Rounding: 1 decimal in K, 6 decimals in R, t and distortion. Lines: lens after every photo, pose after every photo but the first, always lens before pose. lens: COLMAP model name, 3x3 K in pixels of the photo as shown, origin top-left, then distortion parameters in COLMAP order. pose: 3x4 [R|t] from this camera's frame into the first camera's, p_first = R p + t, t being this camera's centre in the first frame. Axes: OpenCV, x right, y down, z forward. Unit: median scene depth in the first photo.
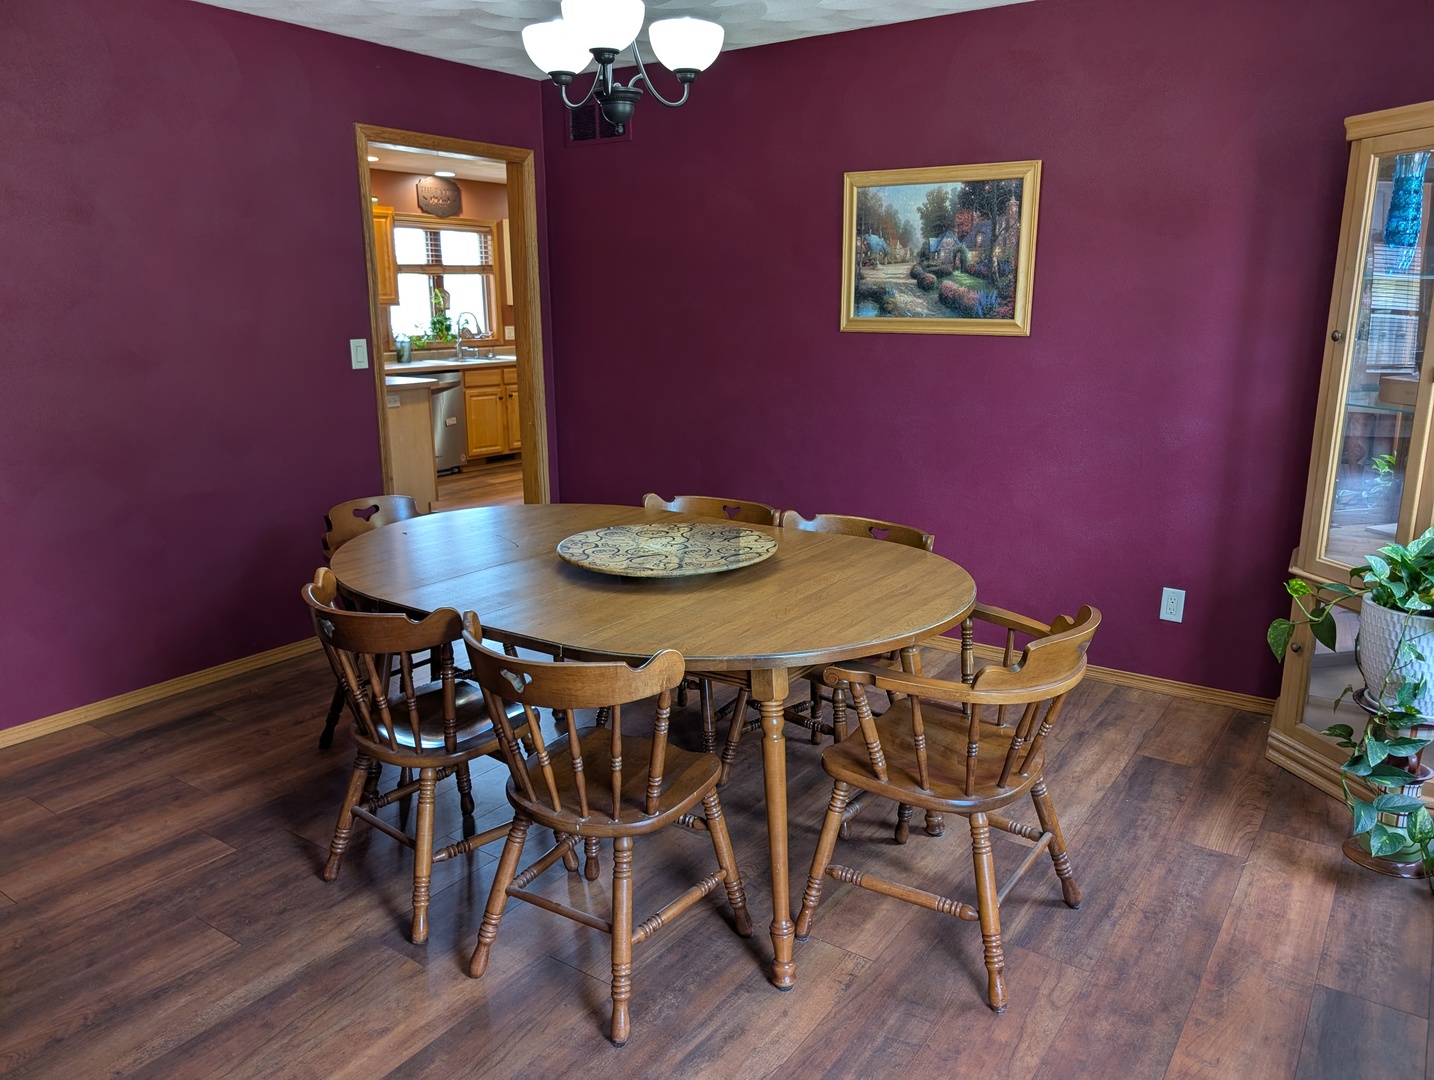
lens RADIAL K [[1020.5, 0, 717.0], [0, 1020.5, 540.0], [0, 0, 1]] dist [0.011011, -0.001353]
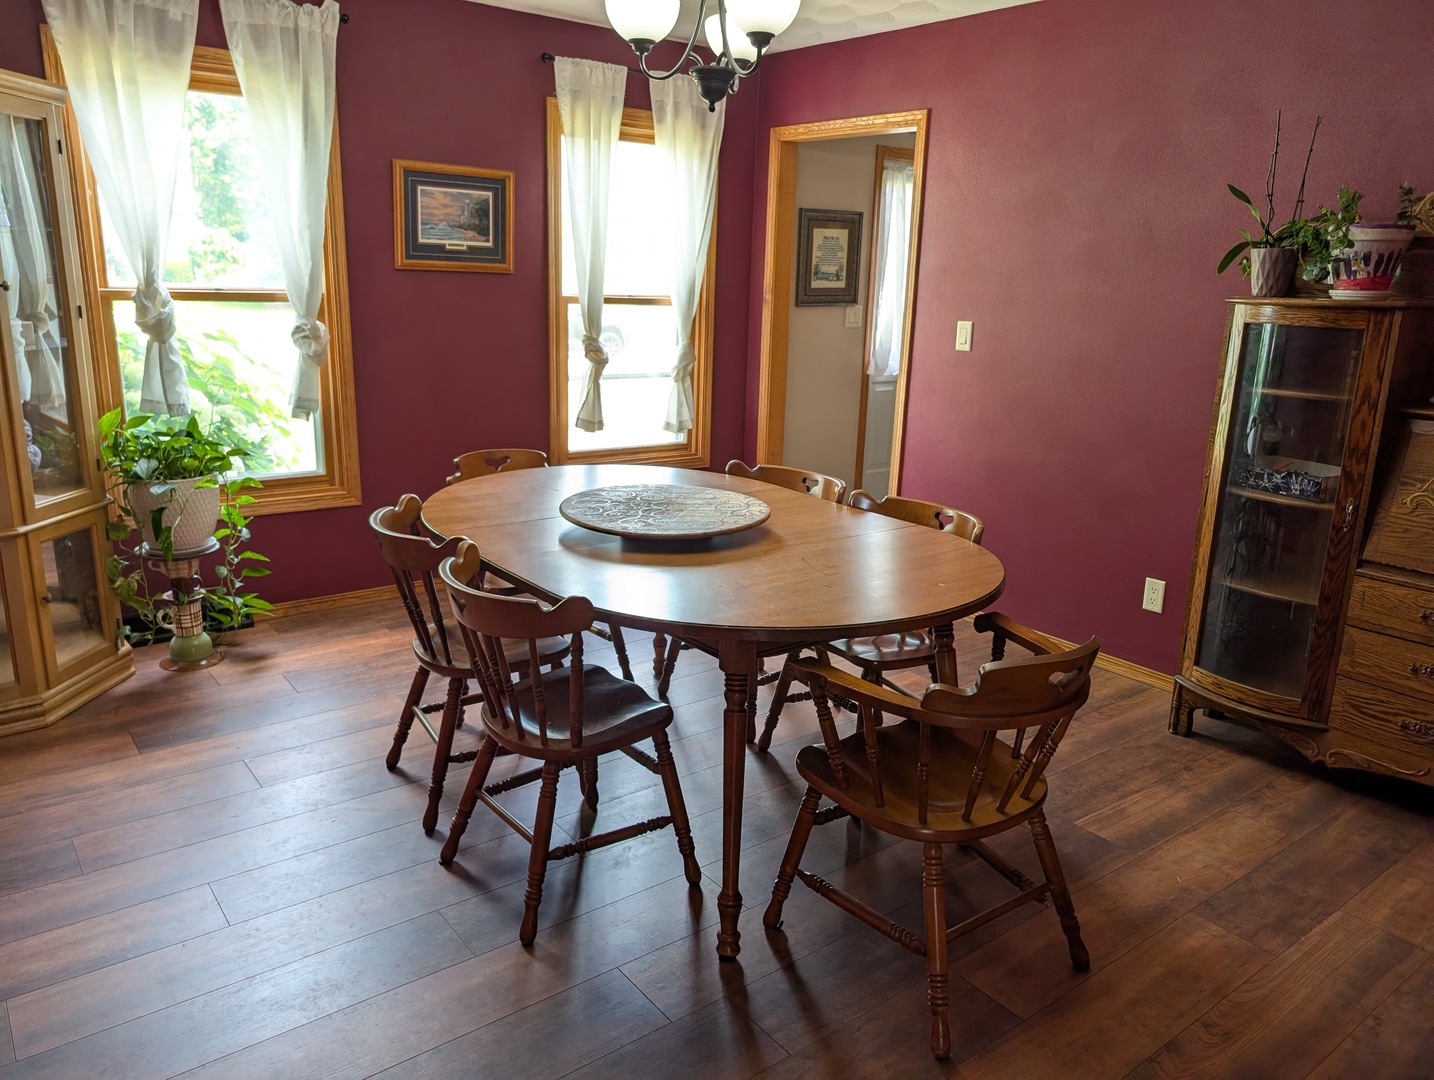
lens RADIAL K [[1020.5, 0, 717.0], [0, 1020.5, 540.0], [0, 0, 1]] dist [0.011011, -0.001353]
pose [[-0.950200, -0.101898, 0.294512, -0.388770], [0.044496, 0.890992, 0.451834, -0.409858], [-0.308449, 0.442437, -0.842086, 1.774216]]
